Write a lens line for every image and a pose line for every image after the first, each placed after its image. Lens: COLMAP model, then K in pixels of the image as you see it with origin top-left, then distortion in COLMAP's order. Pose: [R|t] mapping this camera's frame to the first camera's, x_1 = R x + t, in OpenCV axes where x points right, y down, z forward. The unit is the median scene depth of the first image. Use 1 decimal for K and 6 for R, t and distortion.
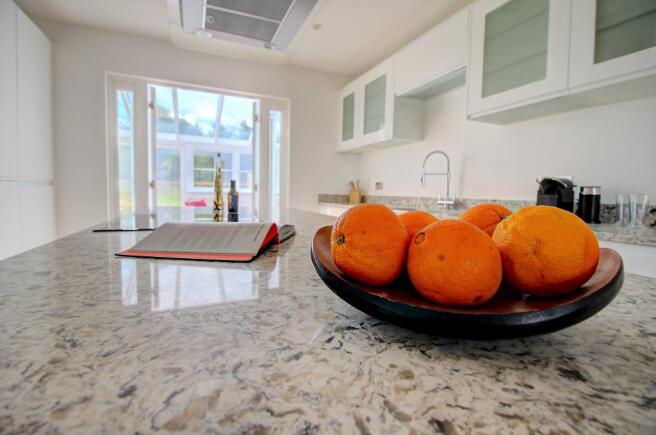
lens RADIAL K [[313.8, 0, 338.7], [0, 313.8, 213.0], [0, 0, 1]] dist [-0.005576, -0.003810]
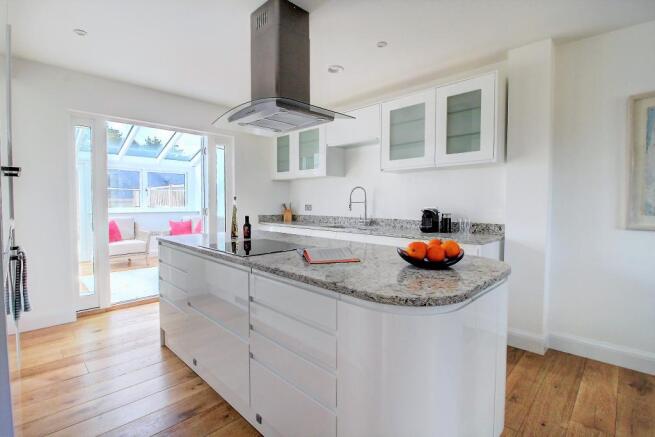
lens RADIAL K [[313.3, 0, 332.4], [0, 313.3, 214.8], [0, 0, 1]] dist [-0.005576, -0.003810]
pose [[0.937228, -0.030709, 0.347361, -0.318193], [0.037683, 0.999201, -0.013339, -0.049901], [-0.346674, 0.025591, 0.937637, -0.342303]]
